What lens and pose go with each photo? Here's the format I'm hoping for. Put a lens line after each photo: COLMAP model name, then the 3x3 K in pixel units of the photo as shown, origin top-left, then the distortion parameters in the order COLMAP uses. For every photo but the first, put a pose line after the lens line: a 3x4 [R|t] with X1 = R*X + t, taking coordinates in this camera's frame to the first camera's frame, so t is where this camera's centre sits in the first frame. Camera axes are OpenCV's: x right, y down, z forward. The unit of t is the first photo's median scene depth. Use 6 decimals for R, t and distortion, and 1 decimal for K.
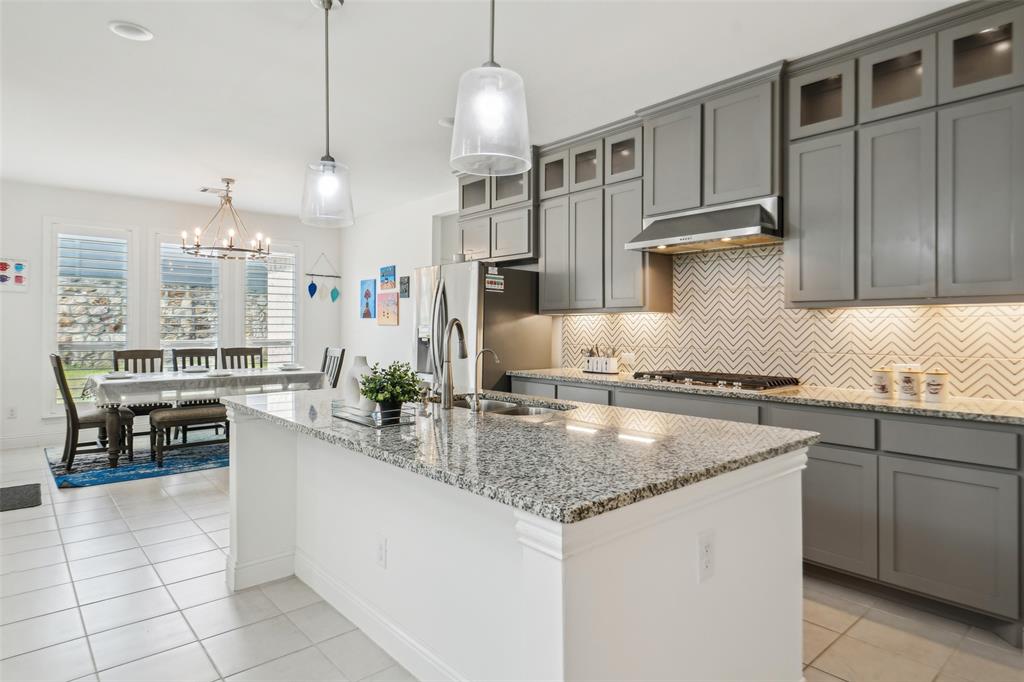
lens RADIAL K [[584.1, 0, 540.2], [0, 584.1, 322.9], [0, 0, 1]] dist [0.003269, 0.000115]
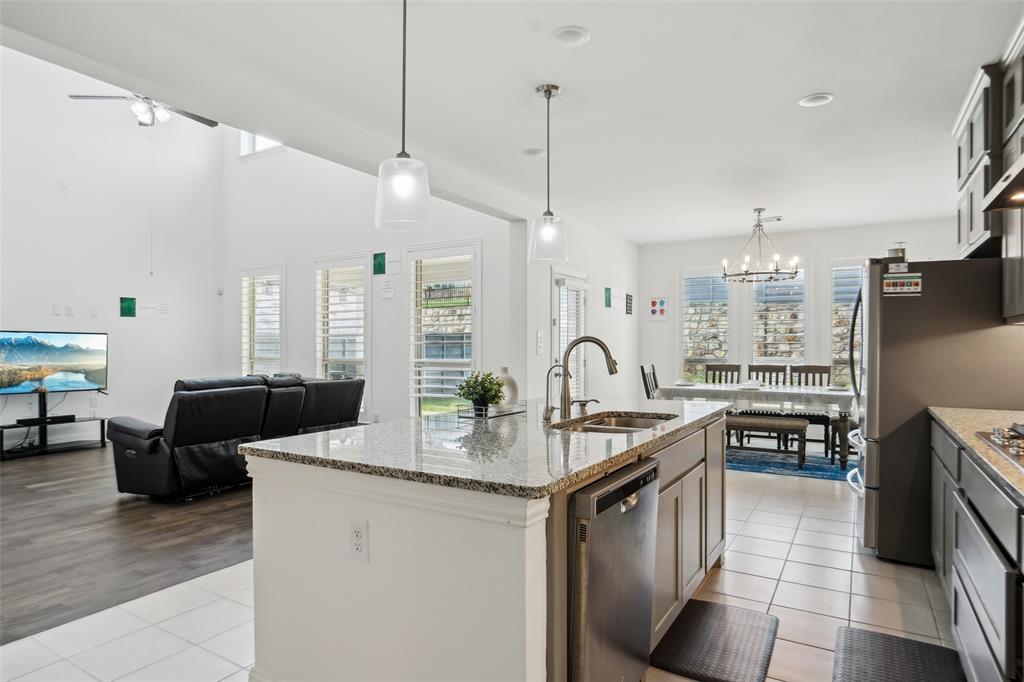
lens RADIAL K [[584.1, 0, 502.4], [0, 584.1, 342.8], [0, 0, 1]] dist [0.003269, 0.000115]
pose [[0.281385, -0.005978, -0.959576, 0.479436], [0.008699, 0.999955, -0.003679, 0.003415], [0.959556, -0.007312, 0.281424, 0.305154]]
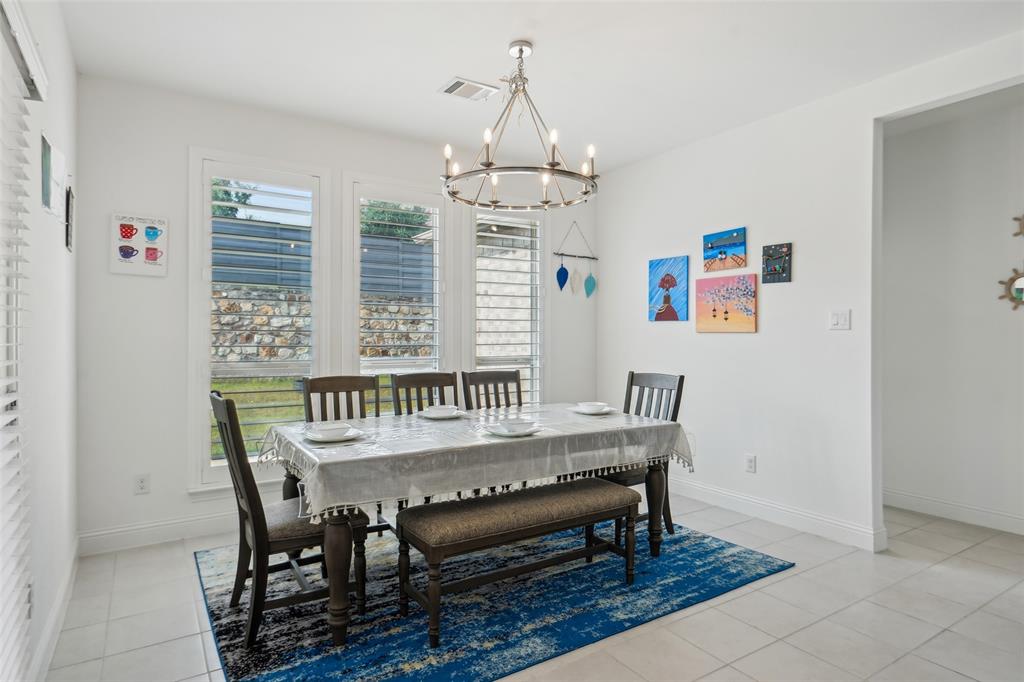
lens RADIAL K [[584.1, 0, 540.1], [0, 584.1, 336.3], [0, 0, 1]] dist [0.003269, 0.000115]
pose [[0.990055, -0.001747, -0.140669, -0.573972], [0.002757, 0.999972, 0.006990, 0.004779], [0.140653, -0.007308, 0.990032, 0.643004]]
